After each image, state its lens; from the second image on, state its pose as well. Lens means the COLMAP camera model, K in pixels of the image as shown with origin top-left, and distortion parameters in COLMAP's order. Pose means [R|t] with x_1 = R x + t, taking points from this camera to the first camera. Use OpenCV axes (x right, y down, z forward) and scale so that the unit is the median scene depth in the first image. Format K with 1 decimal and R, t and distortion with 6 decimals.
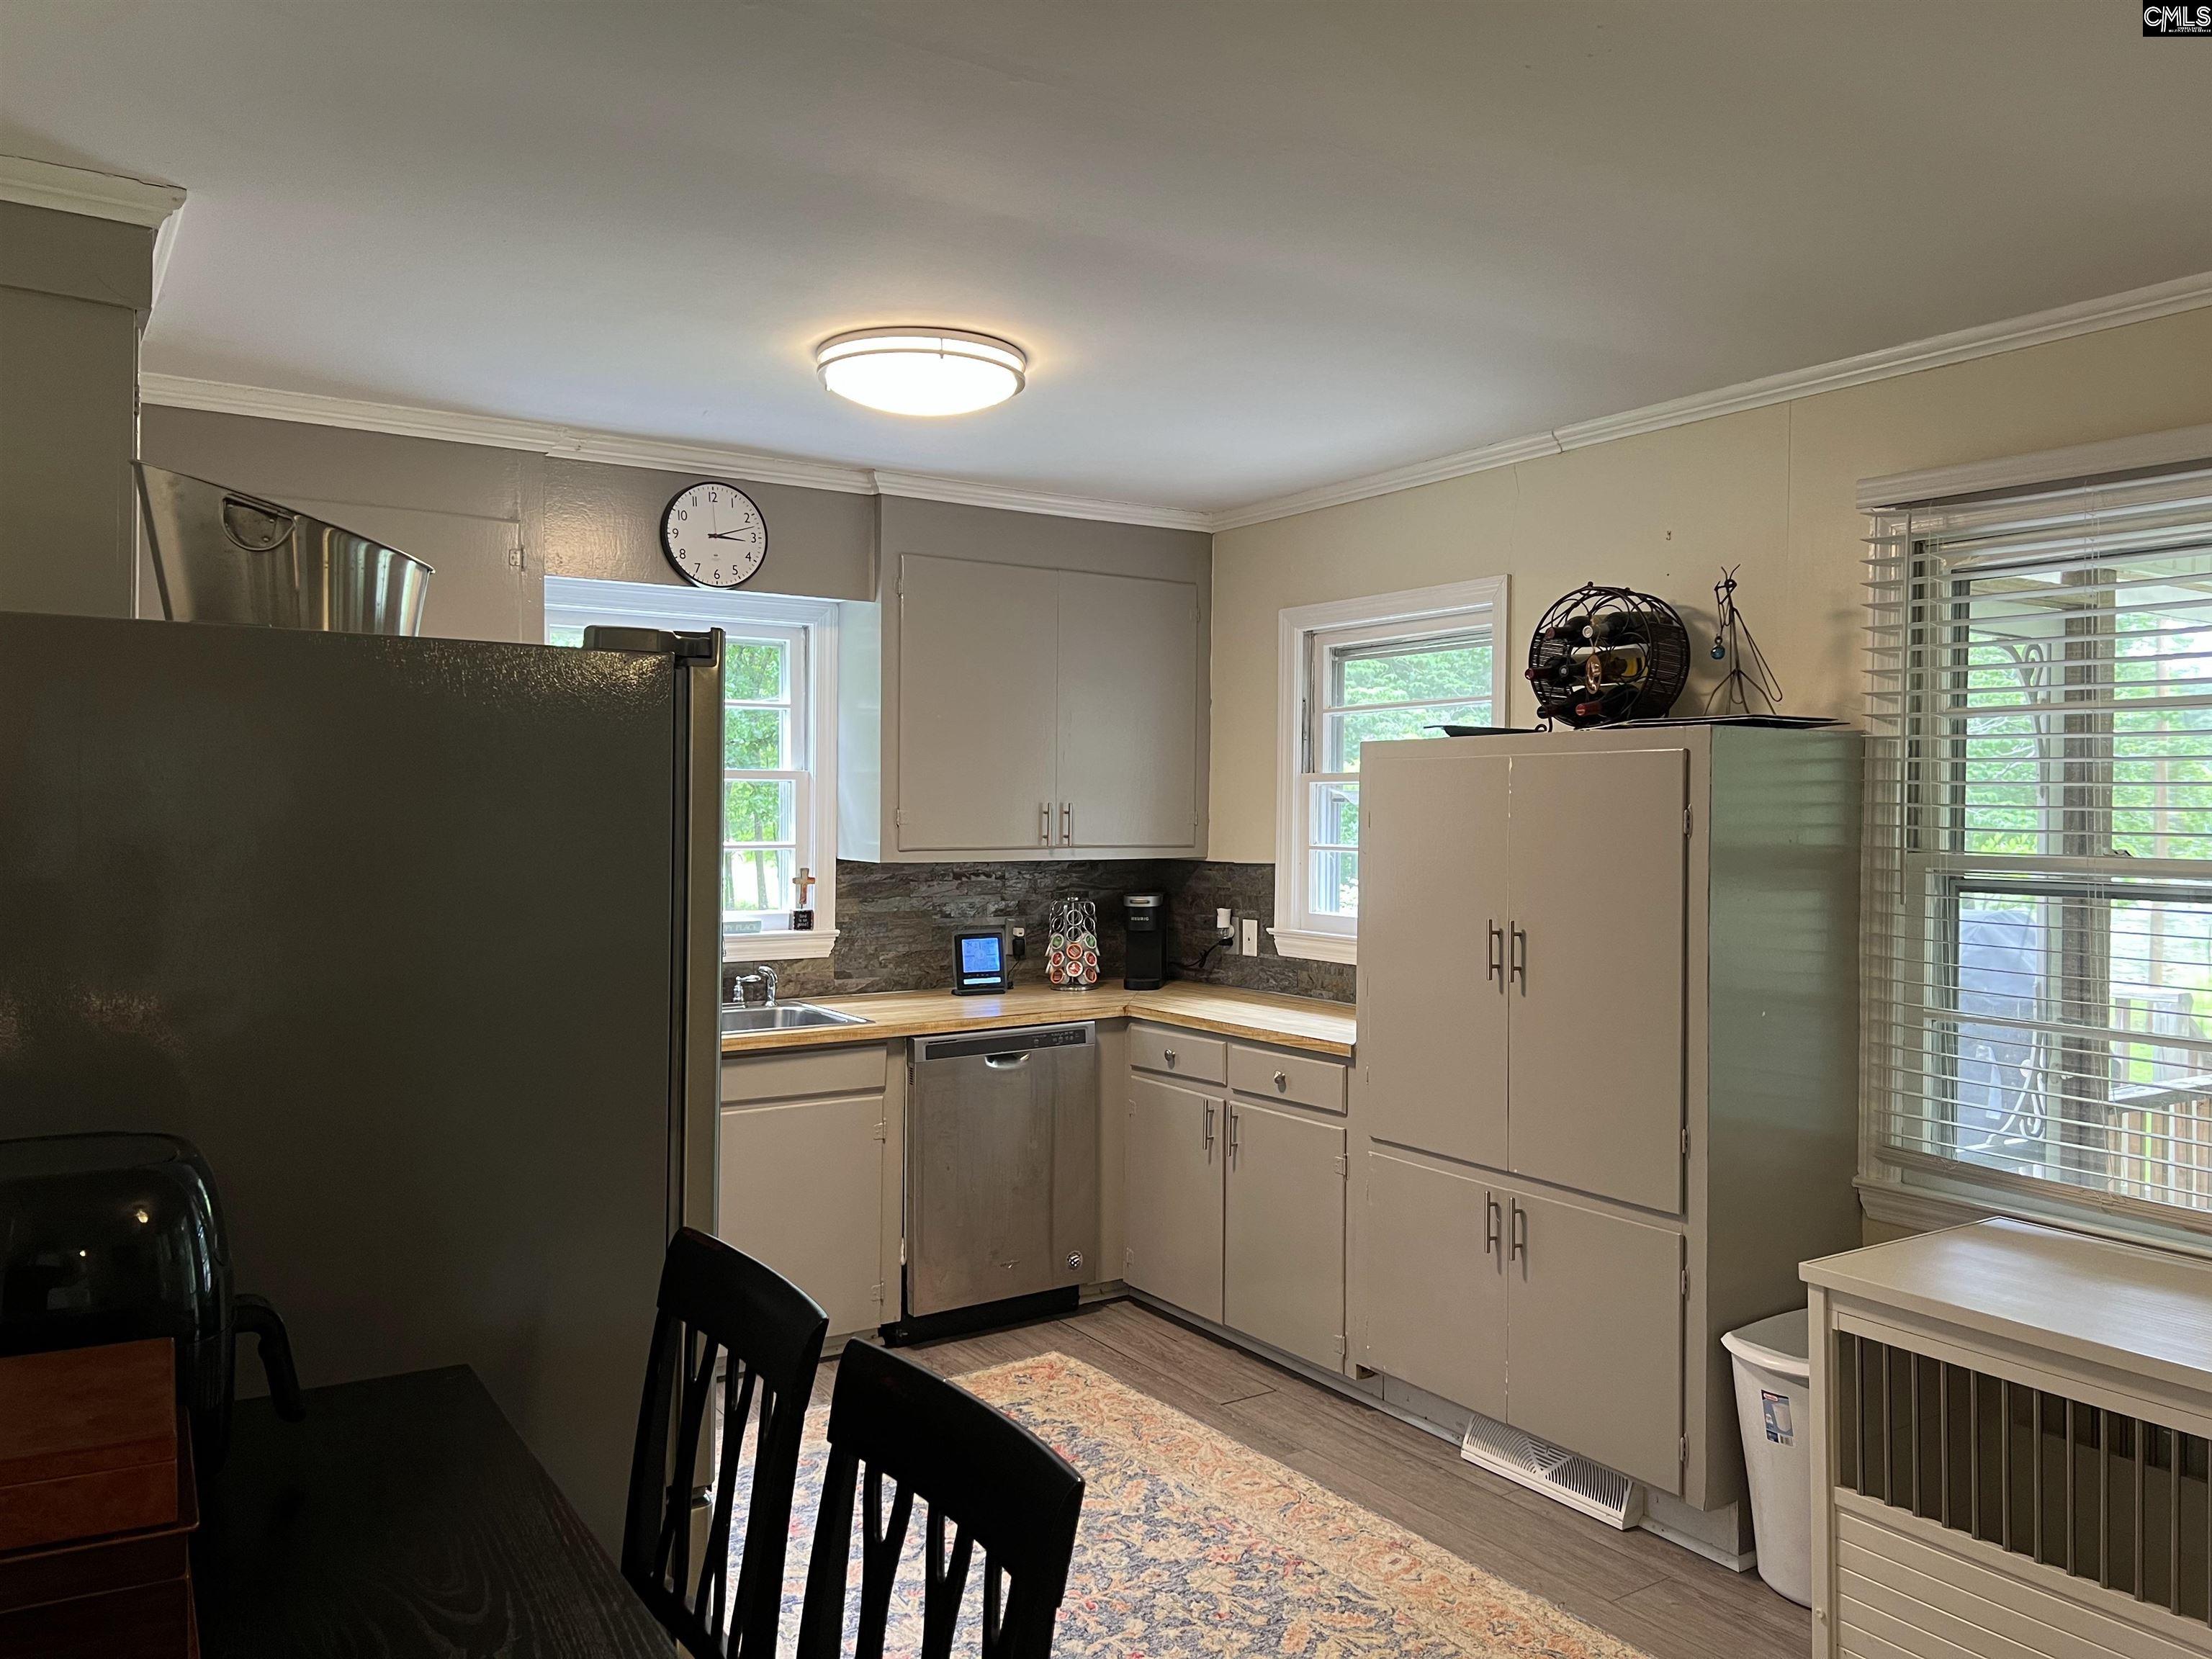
lens RADIAL K [[1660.4, 0, 1112.6], [0, 1660.4, 817.4], [0, 0, 1]] dist [0.053774, -0.011530]
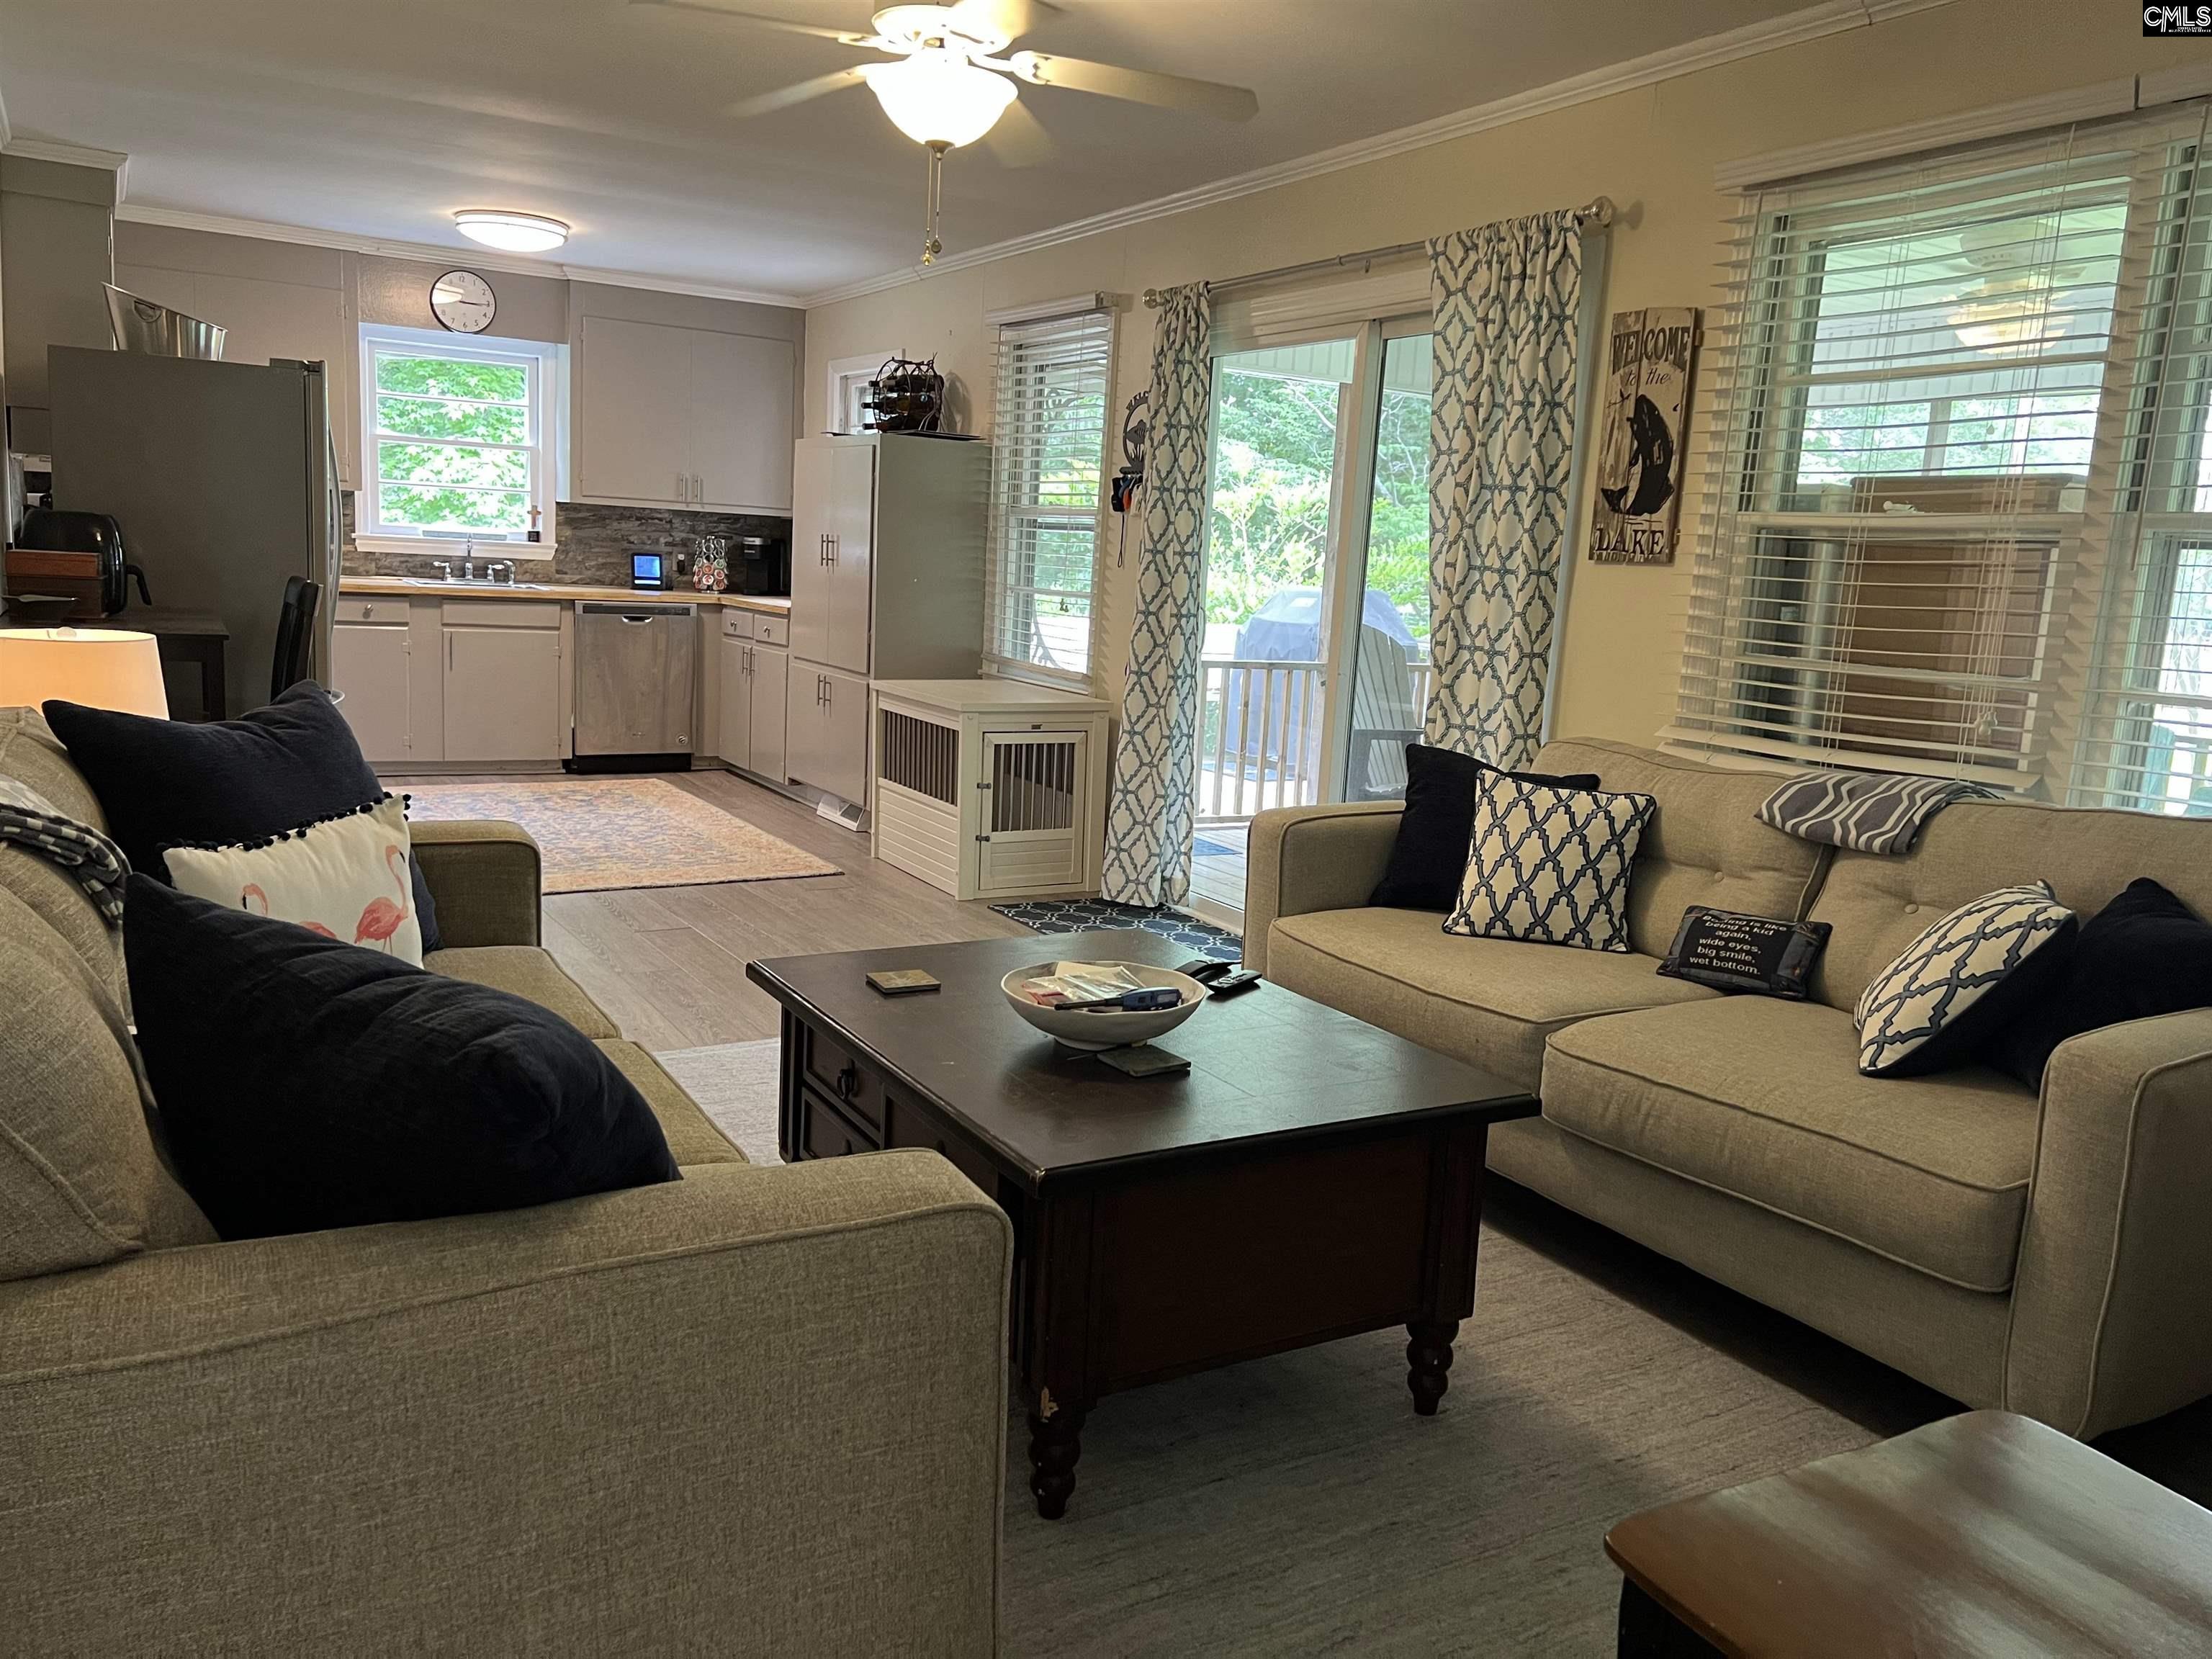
lens RADIAL K [[1660.4, 0, 1101.7], [0, 1660.4, 820.6], [0, 0, 1]] dist [0.053774, -0.011530]
pose [[0.997435, 0.054791, -0.046061, 0.500752], [-0.046850, 0.986226, 0.158627, 0.050672], [0.054118, -0.156062, 0.986264, -0.719393]]
